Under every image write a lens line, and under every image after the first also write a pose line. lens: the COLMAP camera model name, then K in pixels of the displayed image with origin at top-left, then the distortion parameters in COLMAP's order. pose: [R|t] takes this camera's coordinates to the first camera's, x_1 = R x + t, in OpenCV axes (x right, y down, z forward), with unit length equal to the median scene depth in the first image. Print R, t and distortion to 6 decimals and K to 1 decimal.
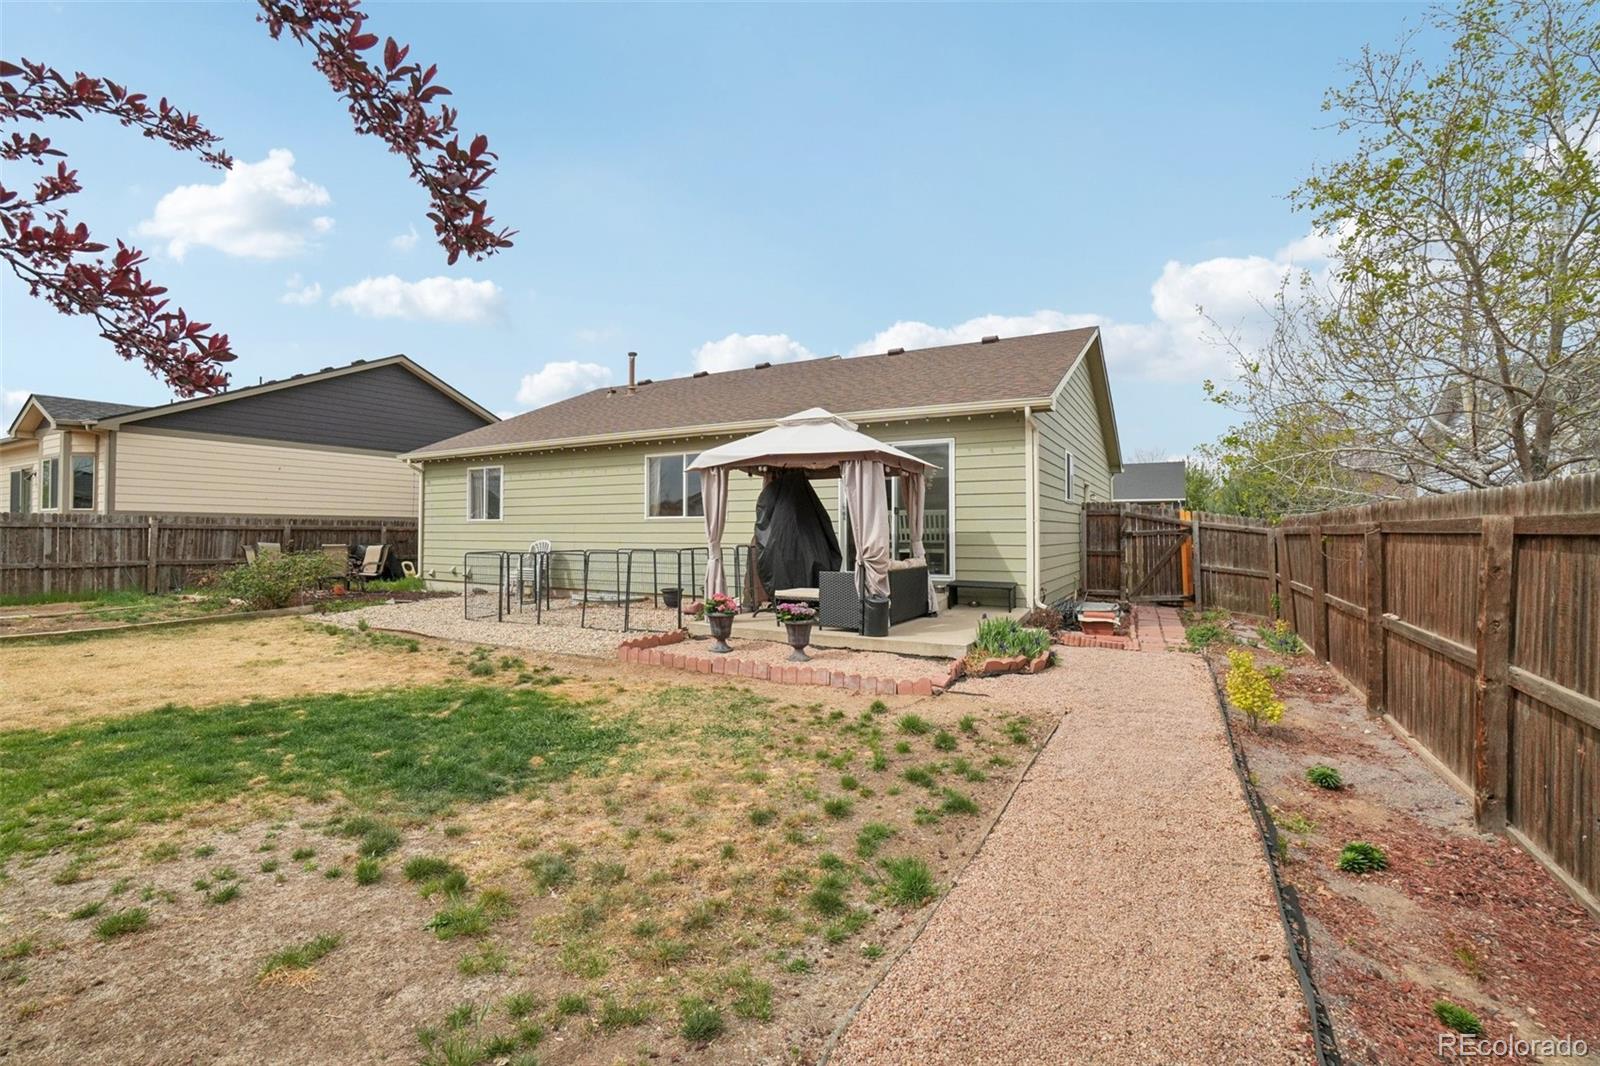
lens RADIAL K [[700.8, 0, 783.6], [0, 700.8, 535.4], [0, 0, 1]] dist [-0.038391, 0.000718]
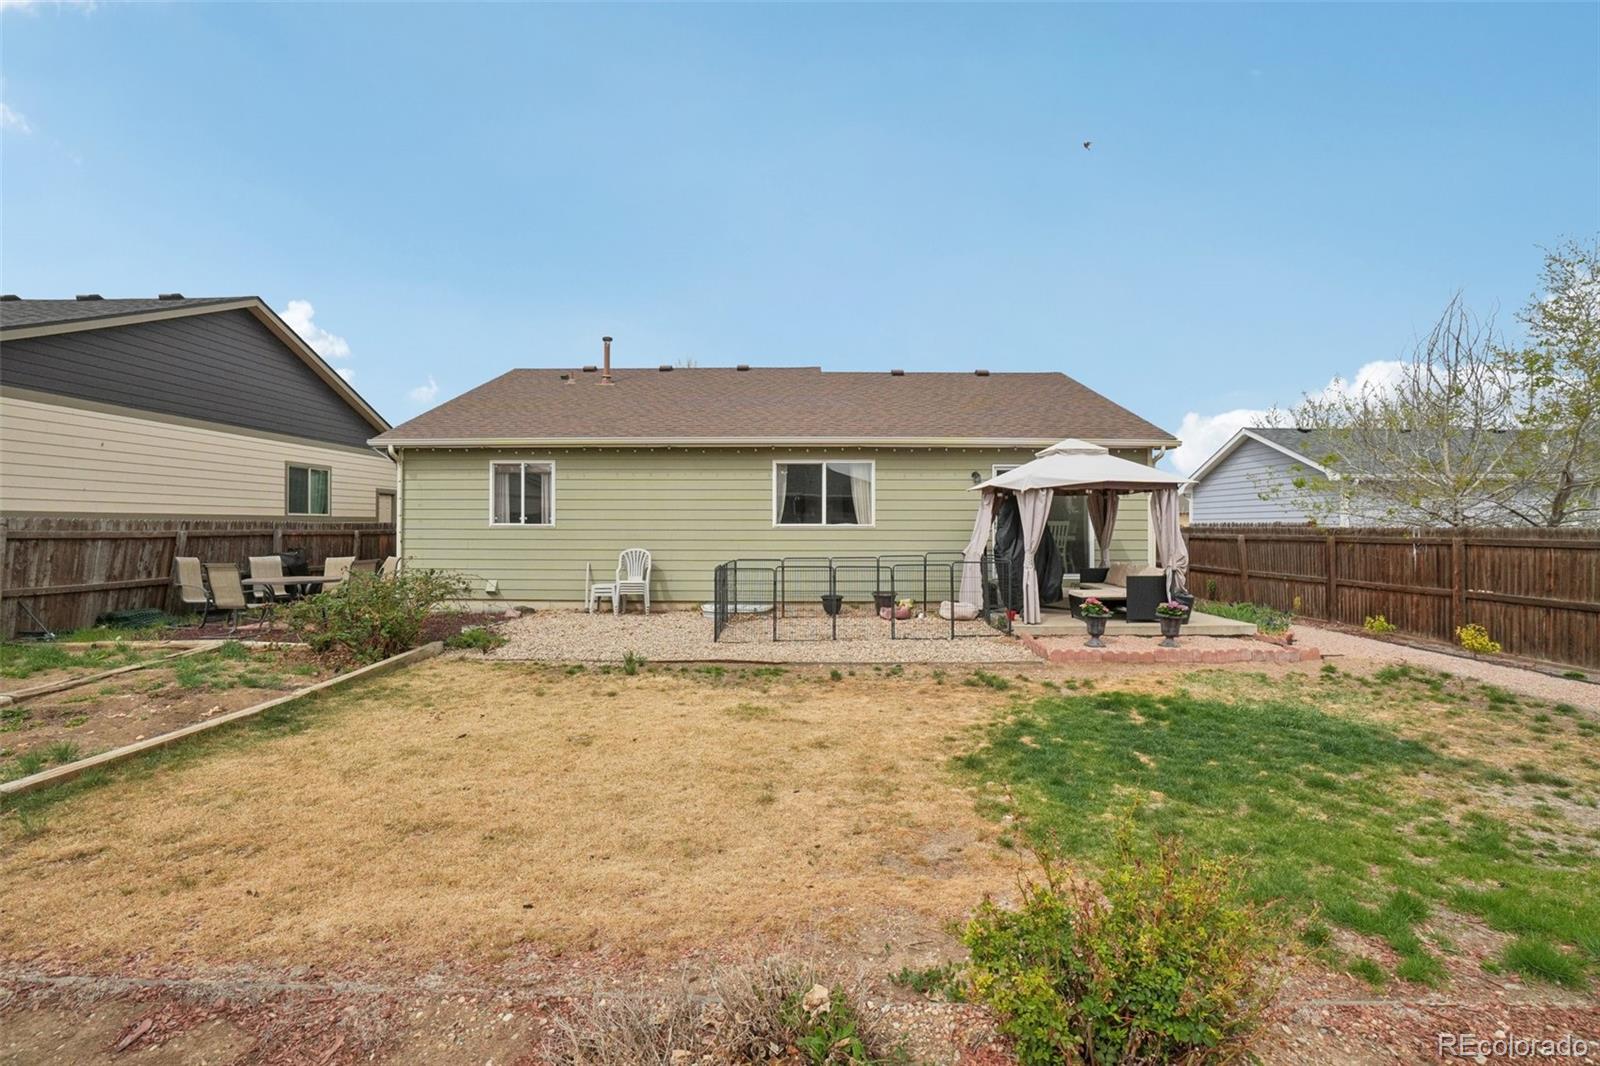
lens RADIAL K [[700.8, 0, 793.8], [0, 700.8, 522.4], [0, 0, 1]] dist [-0.038391, 0.000718]
pose [[0.872601, 0.001093, 0.488433, -0.568477], [0.002068, 0.999980, -0.005930, -0.019410], [-0.488430, 0.006185, 0.872581, 0.114831]]
